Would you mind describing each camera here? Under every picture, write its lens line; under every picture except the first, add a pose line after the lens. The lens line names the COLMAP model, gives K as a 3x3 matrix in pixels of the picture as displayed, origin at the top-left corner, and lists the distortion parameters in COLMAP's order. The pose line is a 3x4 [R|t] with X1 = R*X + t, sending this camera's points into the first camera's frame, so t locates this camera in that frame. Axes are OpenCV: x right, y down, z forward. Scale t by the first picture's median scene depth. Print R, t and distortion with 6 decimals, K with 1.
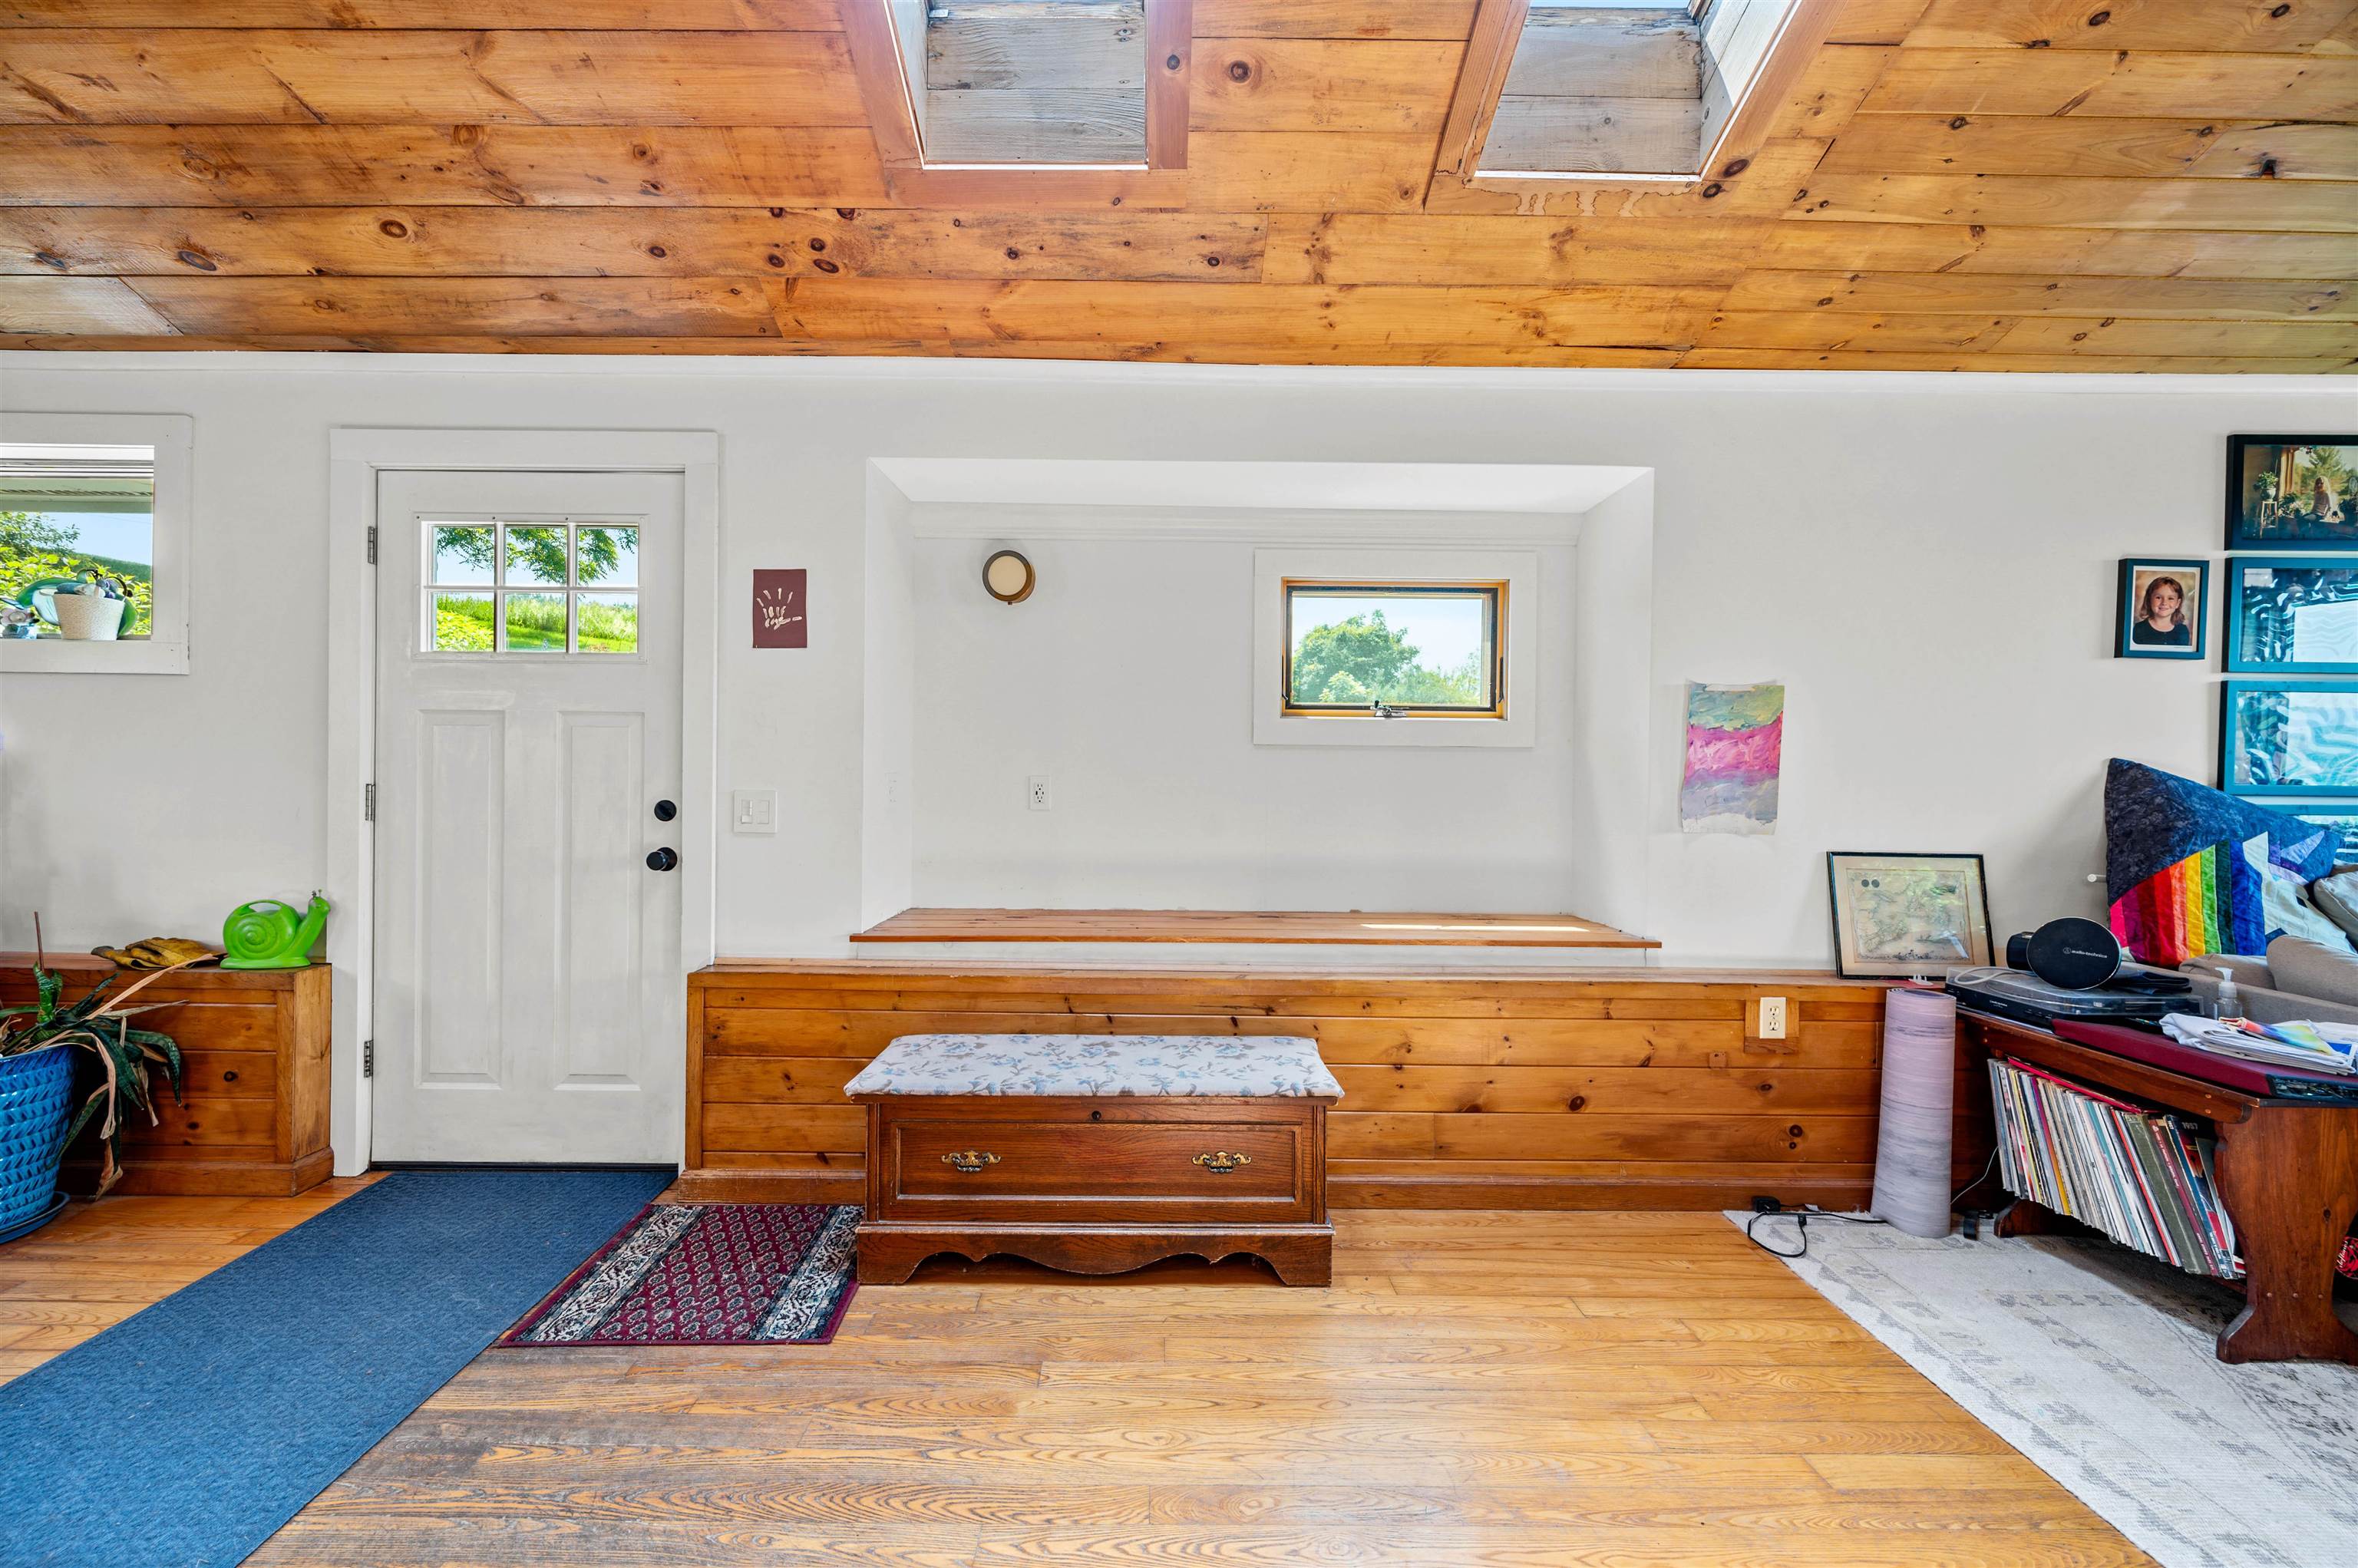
lens RADIAL K [[934.5, 0, 1154.6], [0, 934.5, 777.0], [0, 0, 1]] dist [-0.001222, -0.000079]
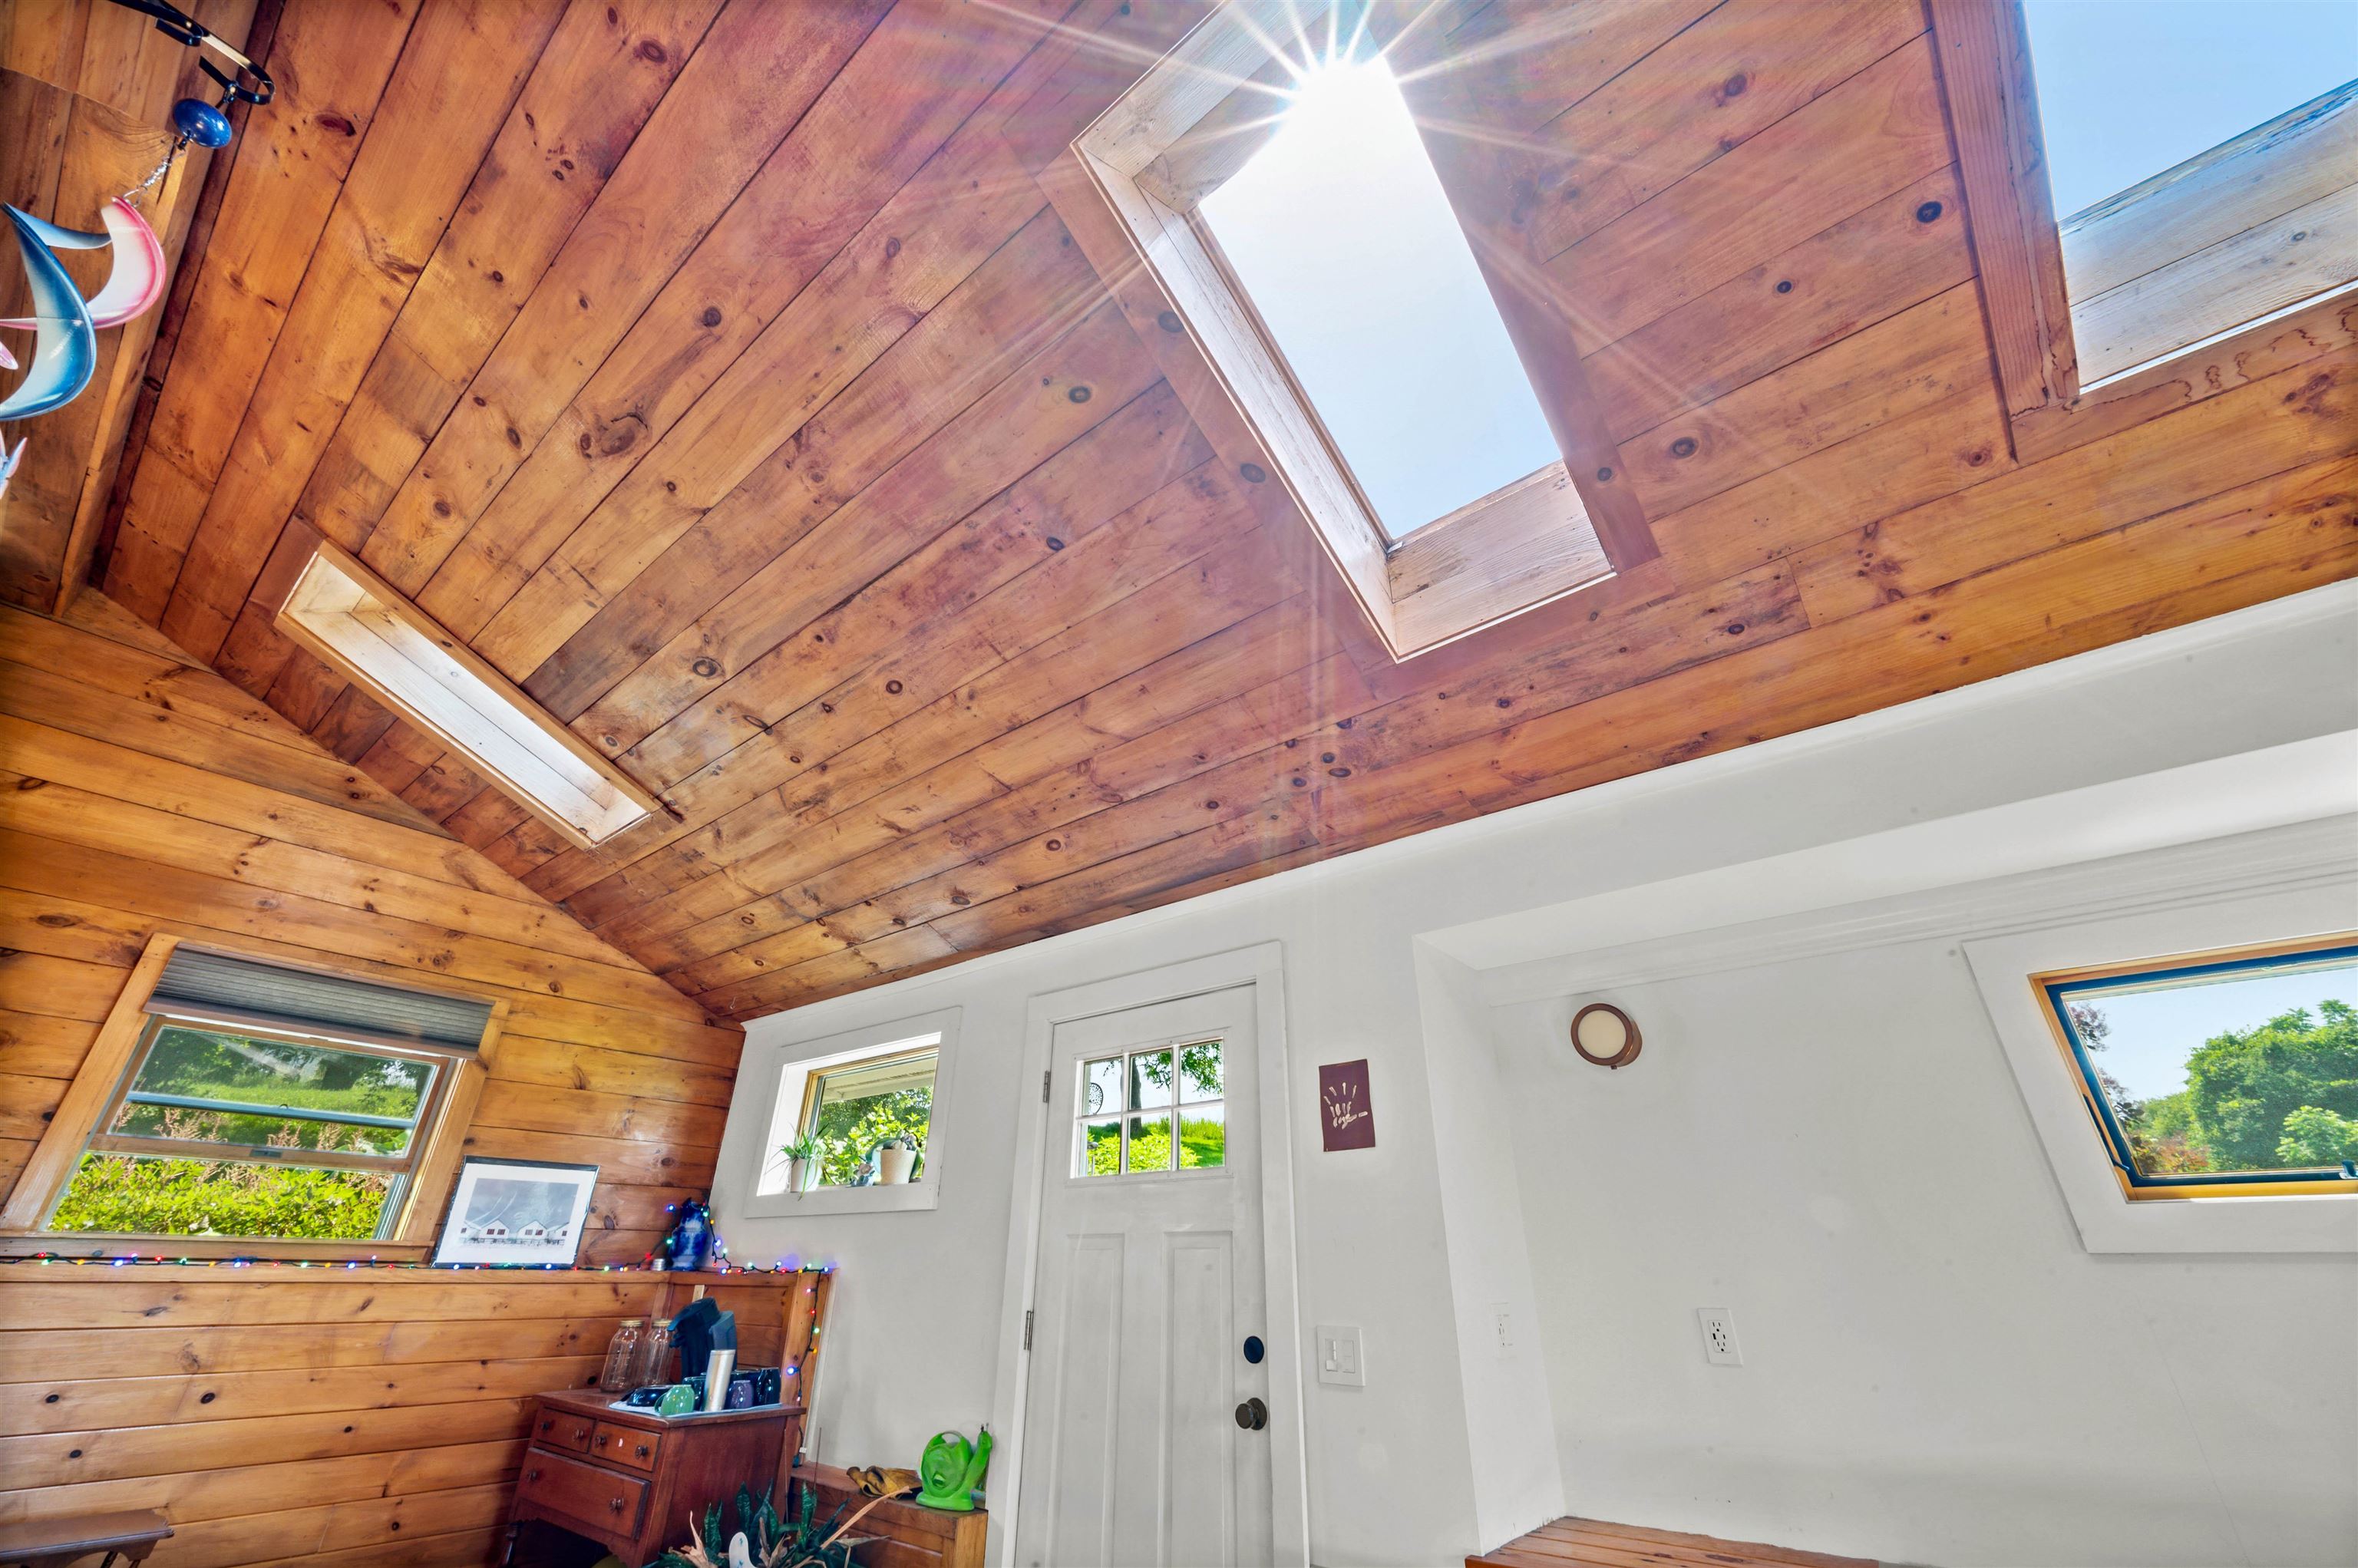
lens RADIAL K [[916.1, 0, 1178.9], [0, 916.1, 792.0], [0, 0, 1]] dist [-0.002218, 0.000285]
pose [[0.781987, -0.294712, -0.549219, 0.078668], [-0.003520, 0.879052, -0.476713, -0.018295], [0.623285, 0.374716, 0.686370, 0.157394]]
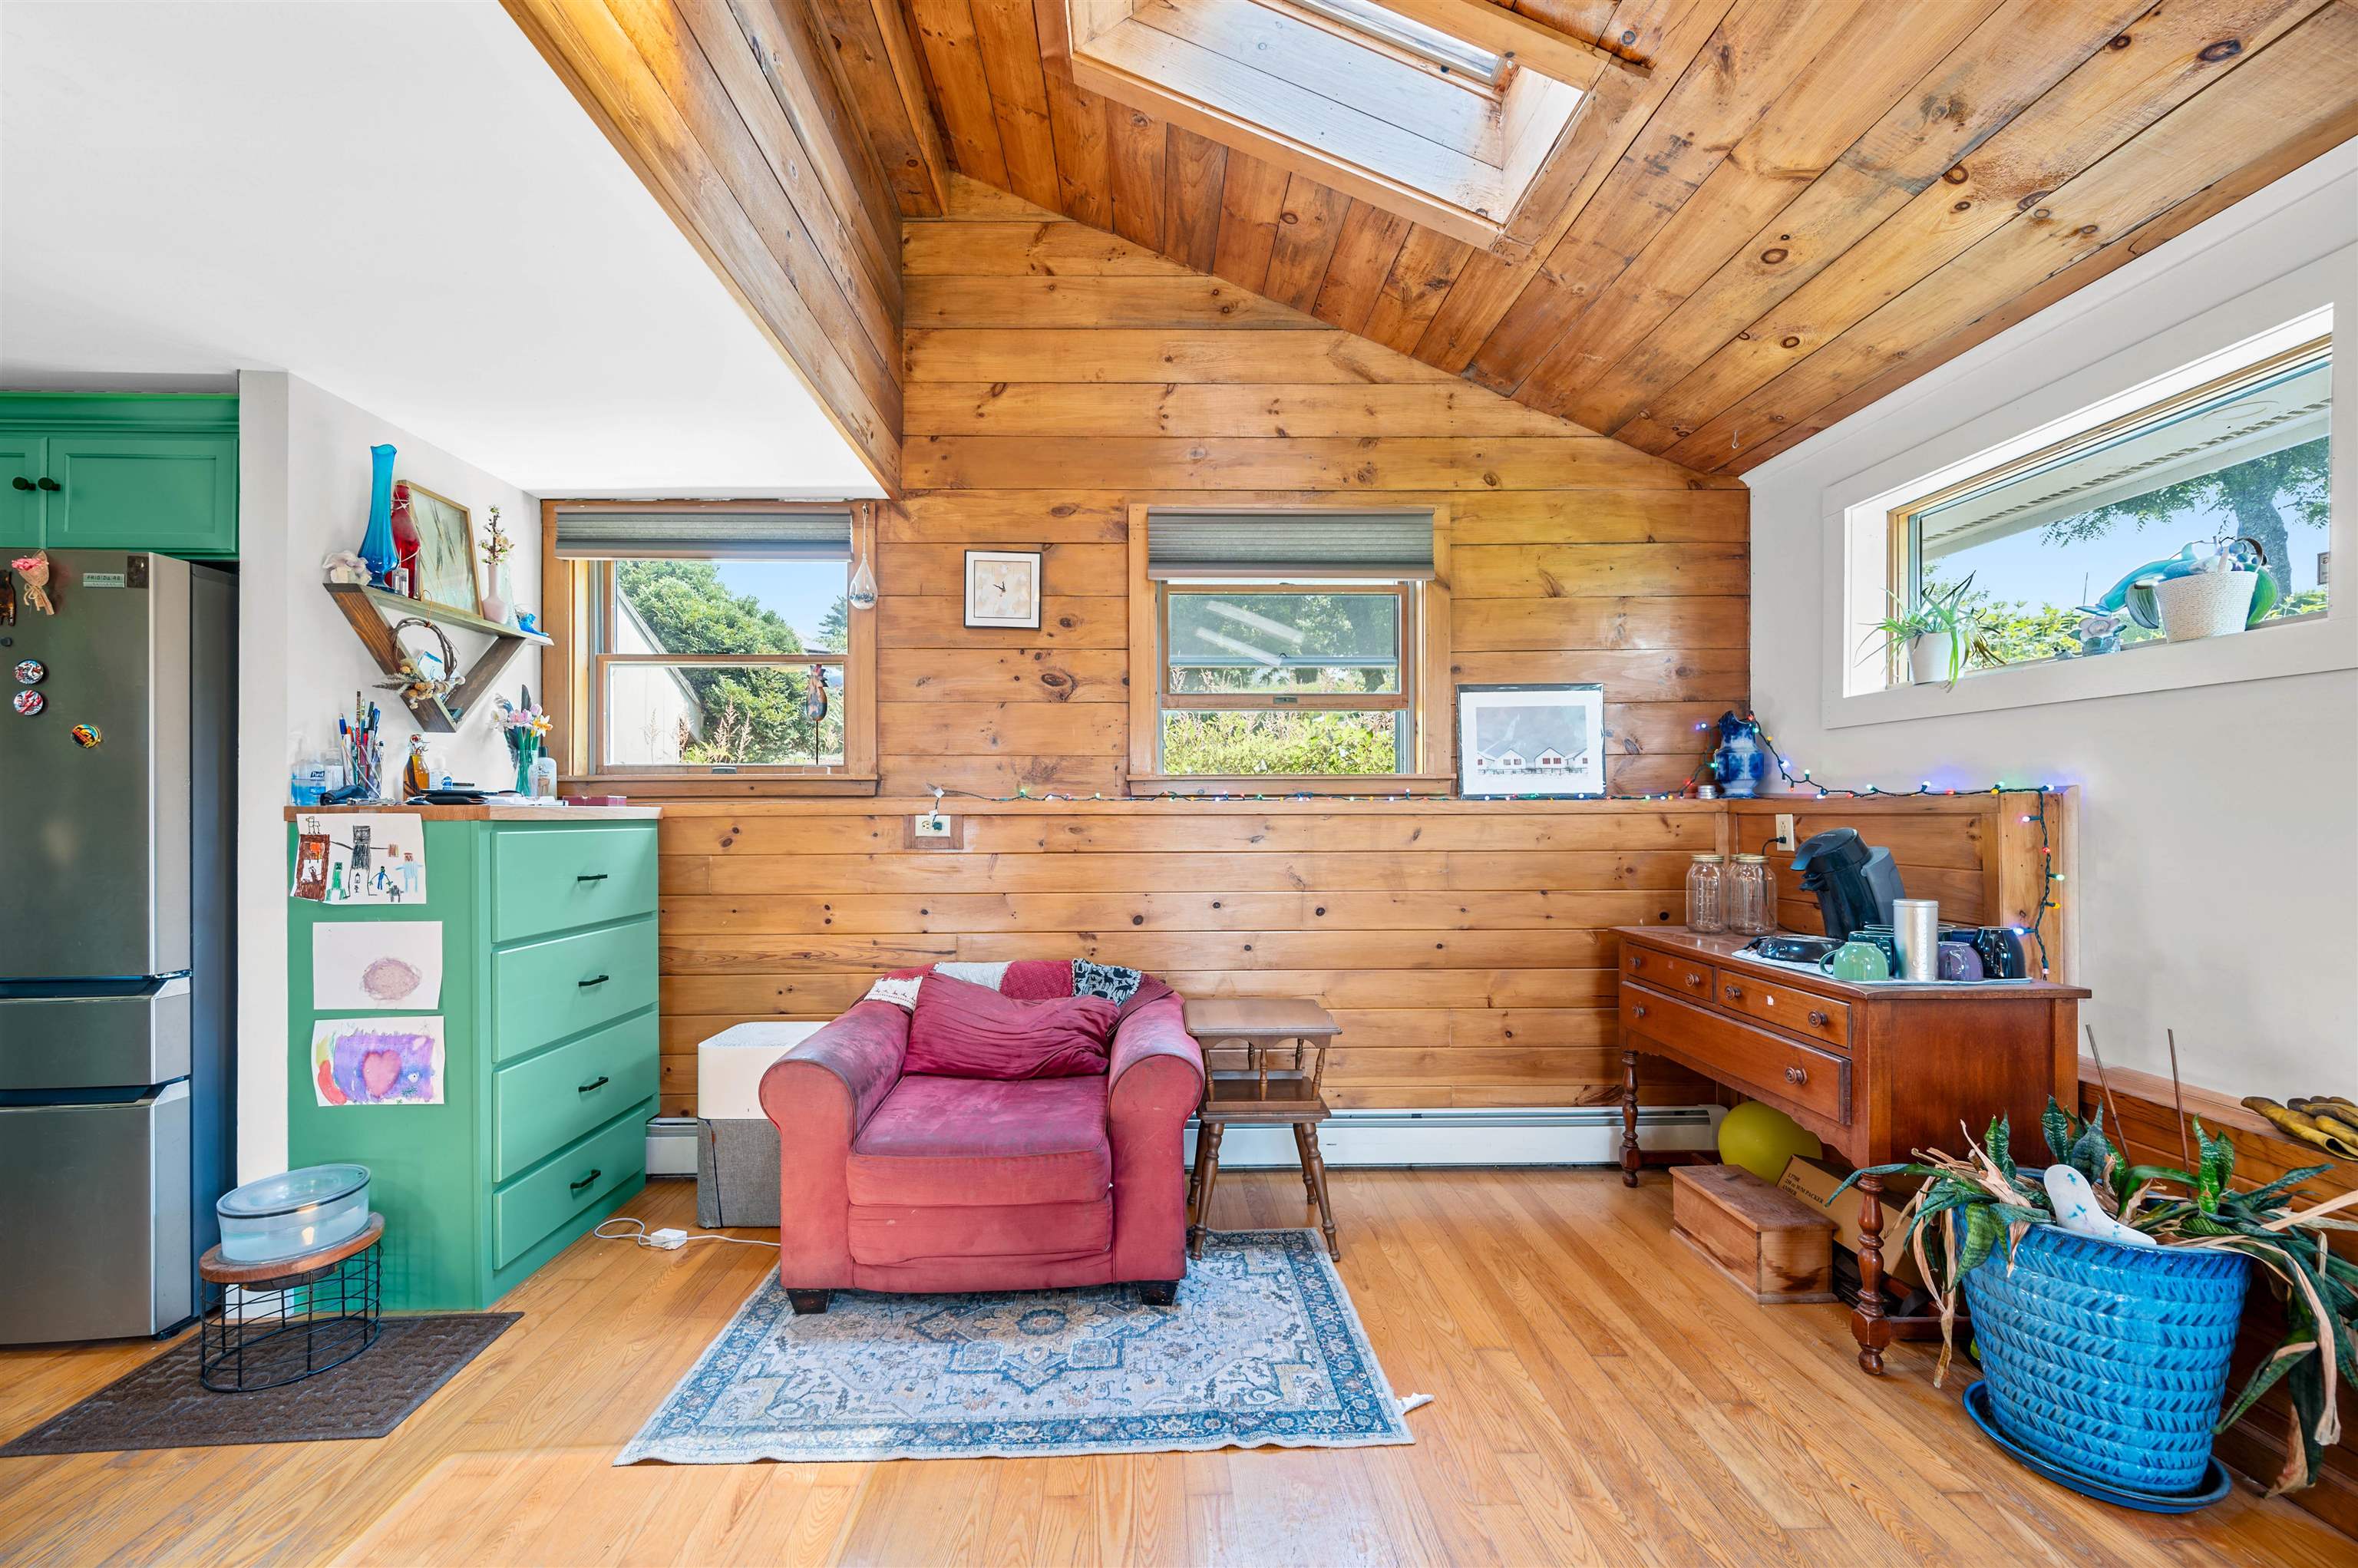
lens RADIAL K [[928.7, 0, 1121.8], [0, 928.7, 851.7], [0, 0, 1]] dist [0.000441, 0.000241]
pose [[-0.024567, 0.032616, -0.999166, -0.495268], [-0.000223, 0.999467, 0.032631, -0.011046], [0.999698, 0.001024, -0.024546, 0.237321]]
